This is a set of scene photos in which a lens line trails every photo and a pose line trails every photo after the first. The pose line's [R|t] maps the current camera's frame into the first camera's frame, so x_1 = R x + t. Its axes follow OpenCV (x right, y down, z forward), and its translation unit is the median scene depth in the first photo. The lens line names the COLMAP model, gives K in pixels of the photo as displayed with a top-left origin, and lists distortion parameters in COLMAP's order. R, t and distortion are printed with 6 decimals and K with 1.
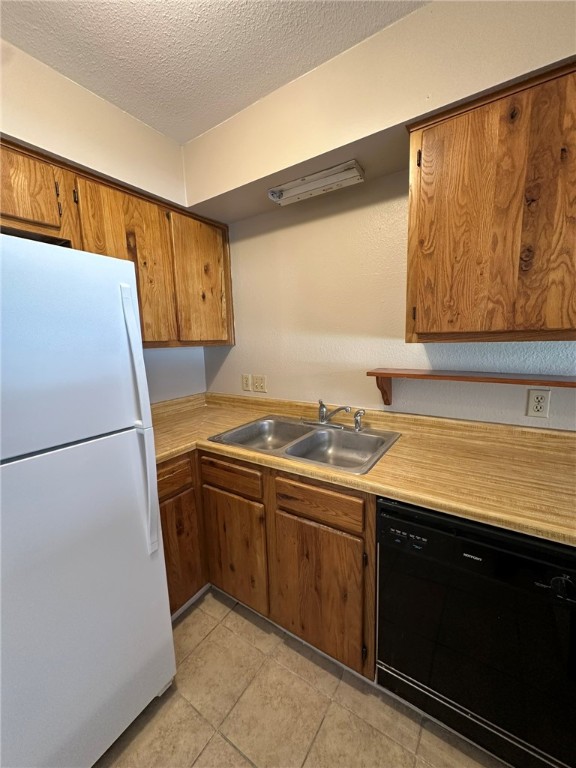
lens RADIAL K [[306.5, 0, 289.6], [0, 306.5, 383.9], [0, 0, 1]] dist [-0.005283, 0.001466]
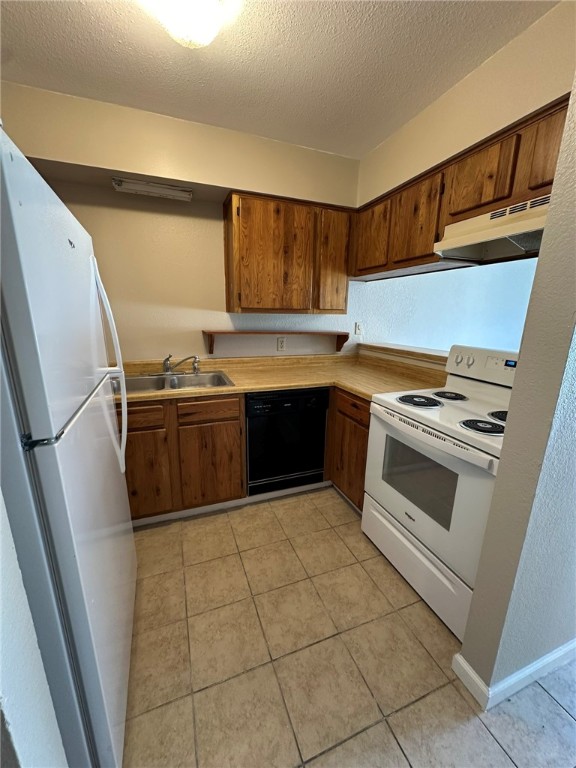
lens RADIAL K [[306.5, 0, 288.5], [0, 306.5, 384.3], [0, 0, 1]] dist [-0.005283, 0.001466]
pose [[0.577432, -0.152252, 0.802117, -1.020915], [0.089196, 0.988342, 0.123389, 0.091272], [-0.811552, 0.000297, 0.584280, -0.316957]]
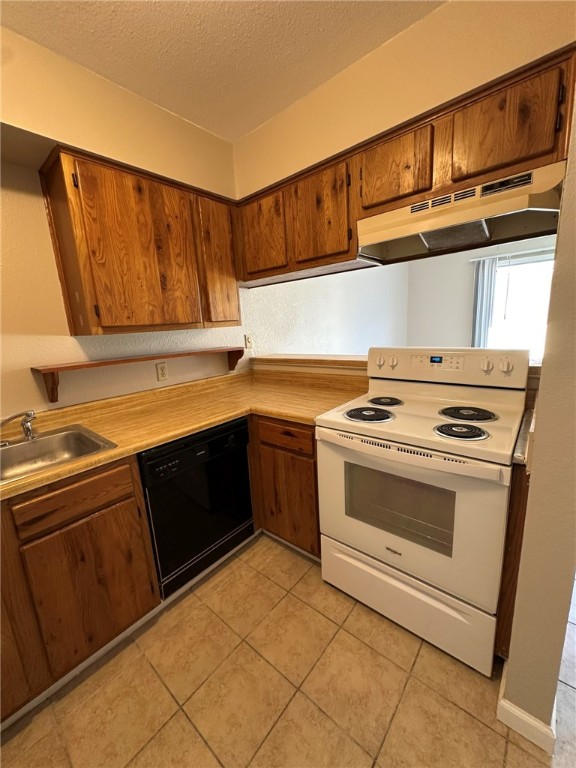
lens RADIAL K [[306.5, 0, 287.9], [0, 306.5, 384.3], [0, 0, 1]] dist [-0.005283, 0.001466]
pose [[0.119674, -0.175114, 0.977248, -0.770429], [0.200619, 0.968282, 0.148939, 0.024075], [-0.972332, 0.178231, 0.151009, 0.150172]]
